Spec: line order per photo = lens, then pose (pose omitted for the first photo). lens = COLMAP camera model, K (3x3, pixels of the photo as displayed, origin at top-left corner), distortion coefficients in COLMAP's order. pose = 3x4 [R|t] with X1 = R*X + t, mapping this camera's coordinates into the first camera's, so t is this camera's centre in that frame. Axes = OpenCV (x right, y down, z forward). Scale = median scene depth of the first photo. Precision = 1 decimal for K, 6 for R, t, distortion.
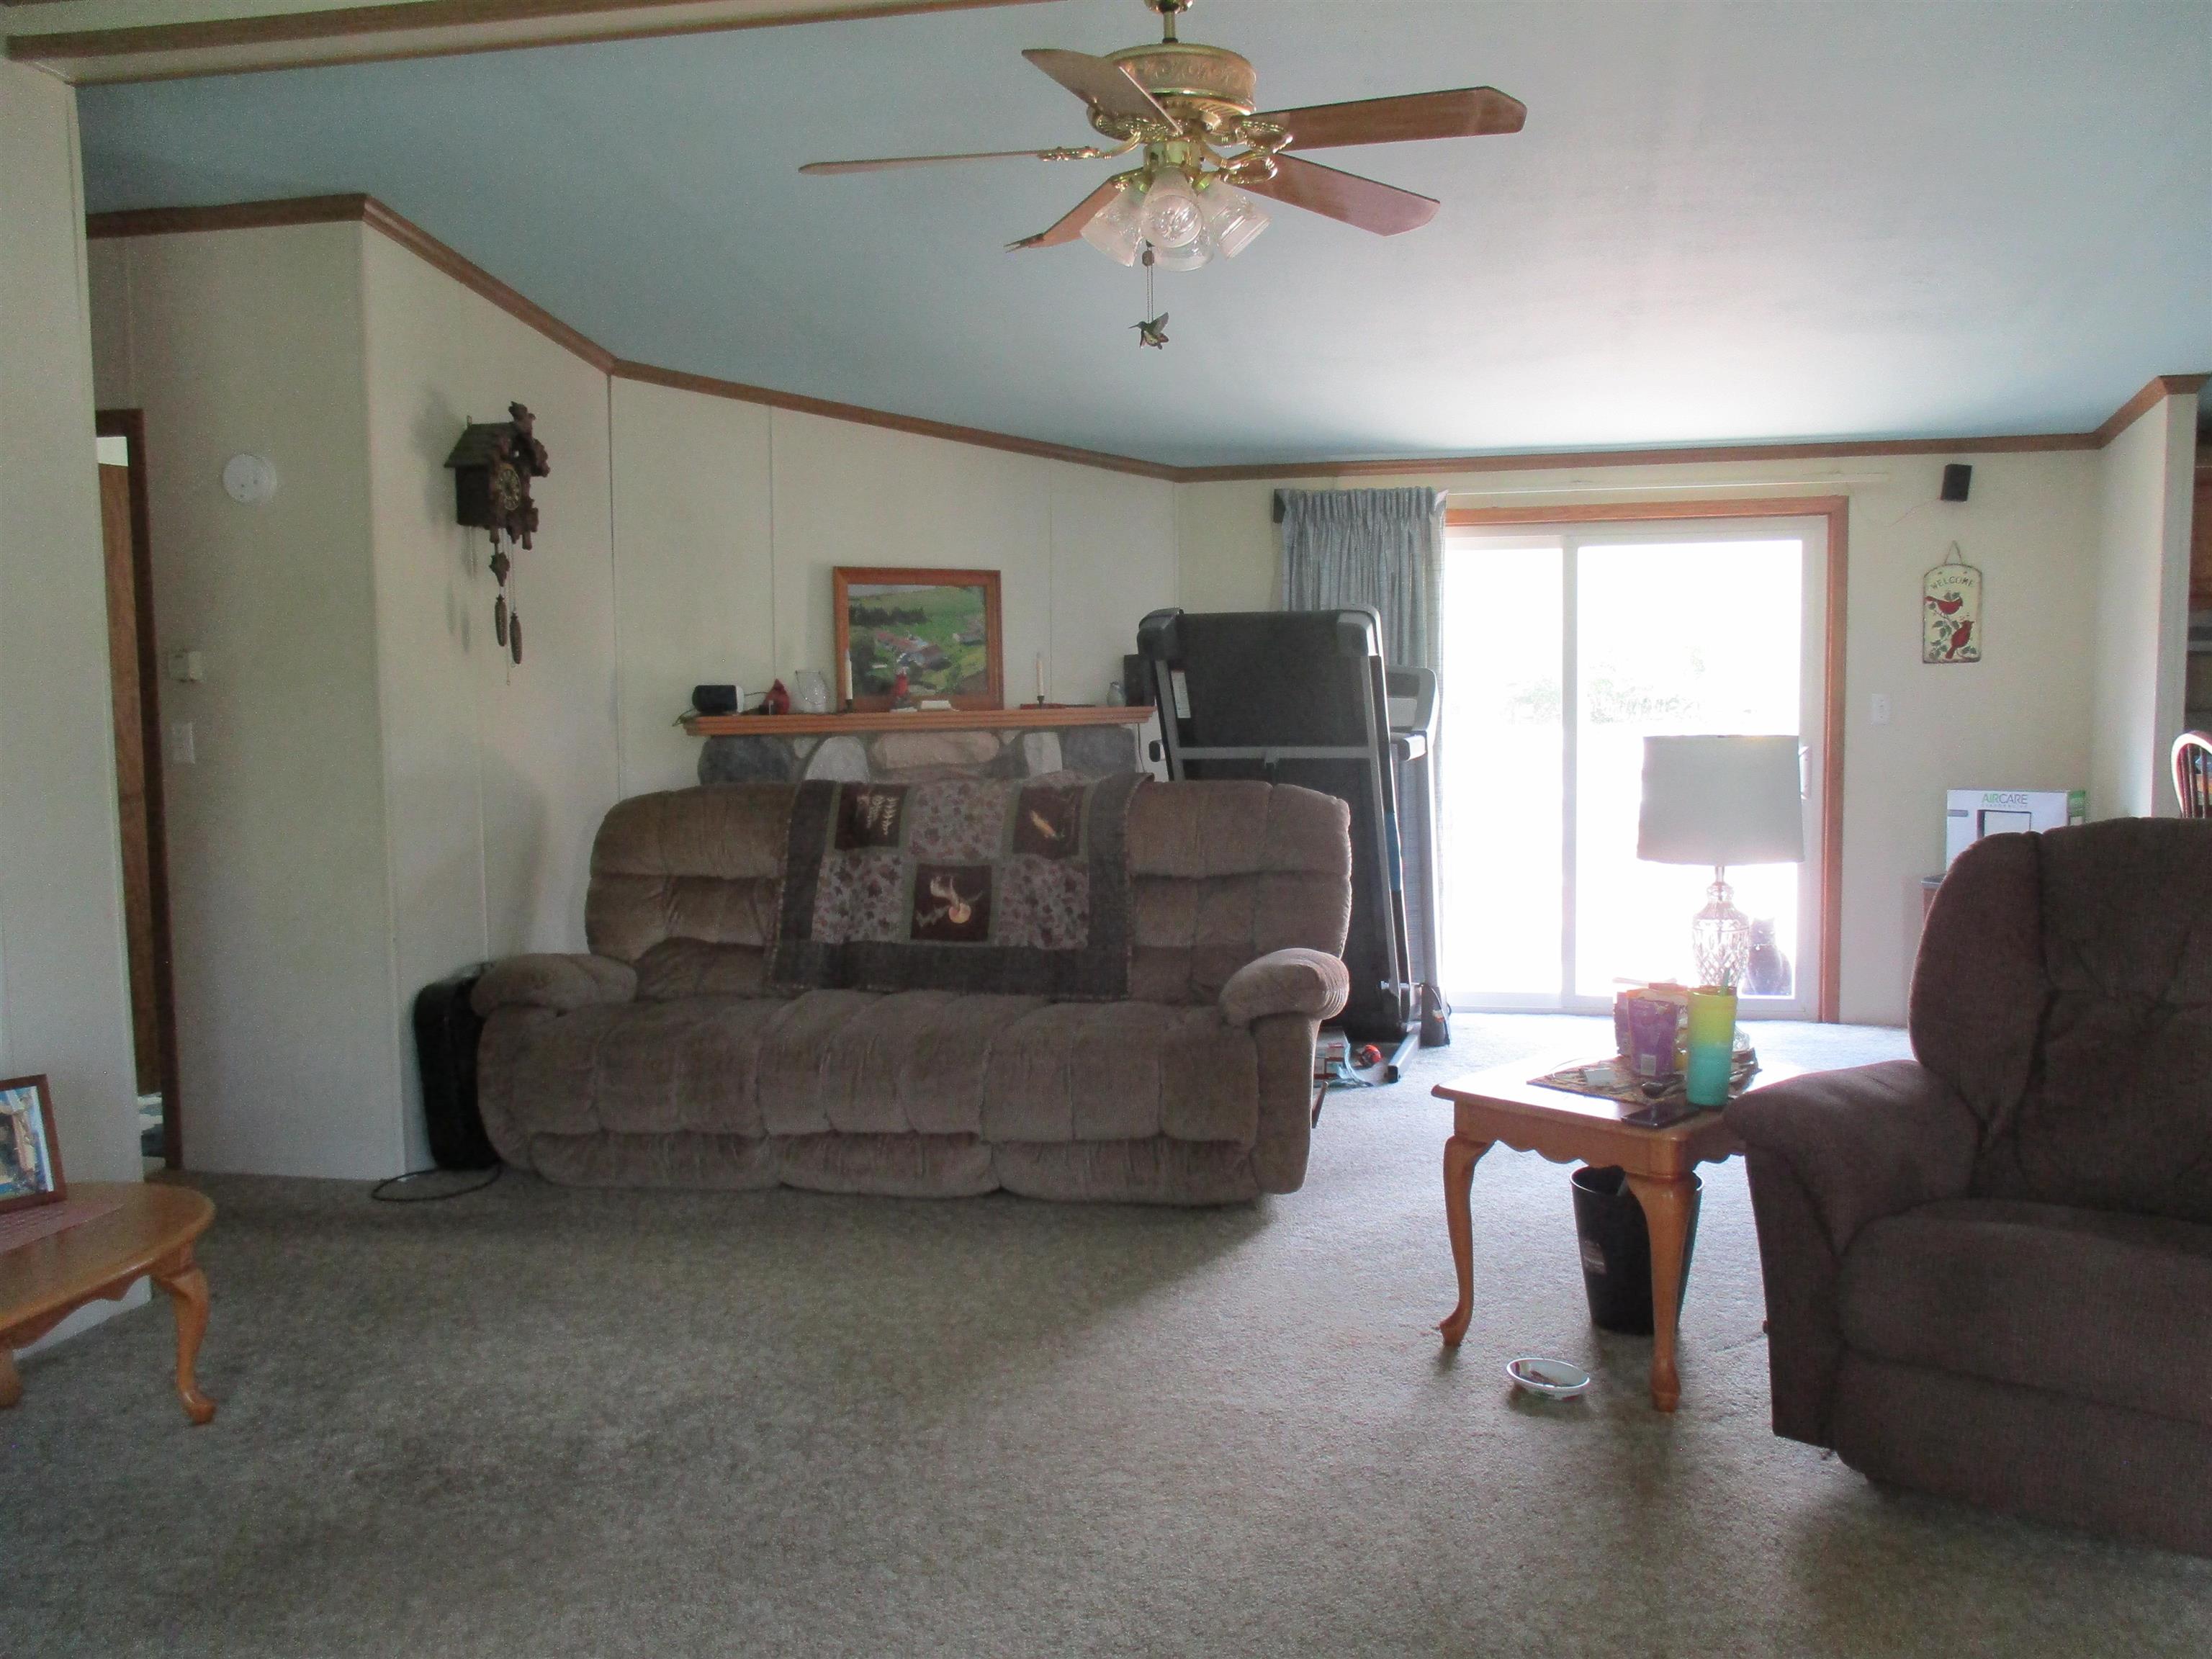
lens RADIAL K [[1831.8, 0, 1106.0], [0, 1831.8, 829.5], [0, 0, 1]] dist [-0.042258, 0.000331]
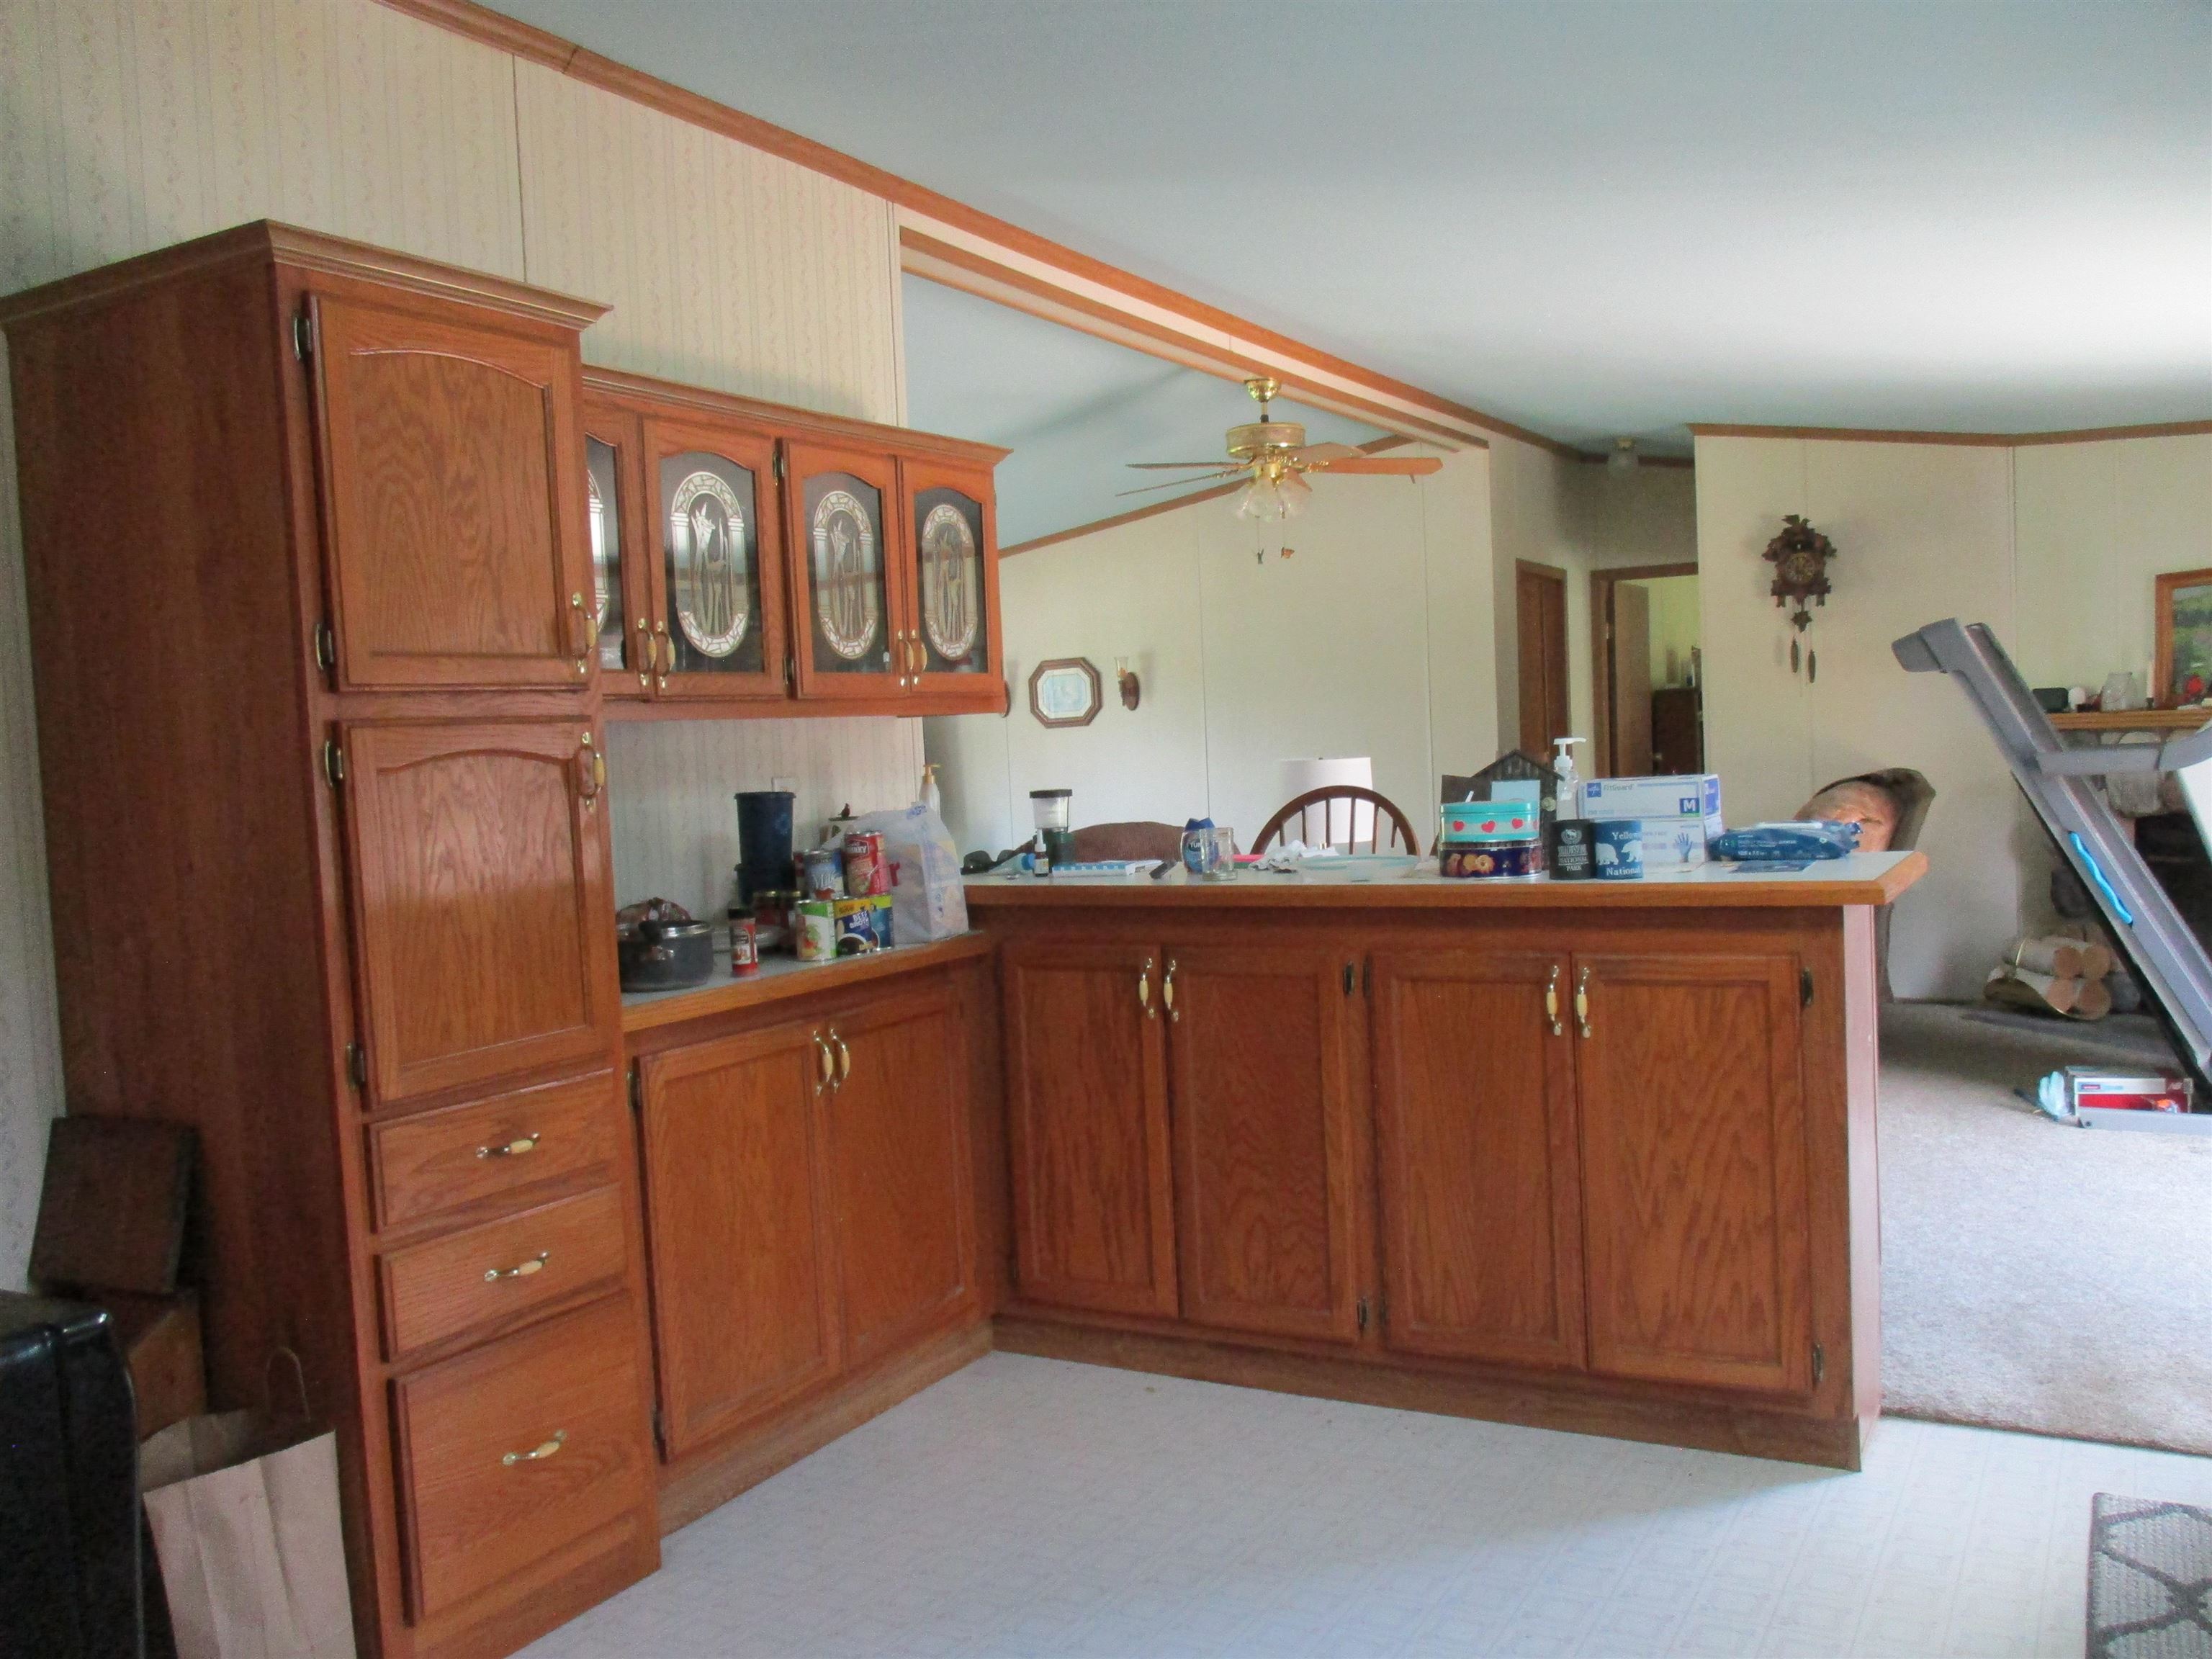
lens RADIAL K [[1831.8, 0, 1106.0], [0, 1831.8, 829.5], [0, 0, 1]] dist [-0.042258, 0.000331]
pose [[-0.281010, 0.071980, -0.957002, 1.364145], [-0.032571, 0.995894, 0.084469, -0.081548], [0.959152, 0.054907, -0.277511, 0.908012]]
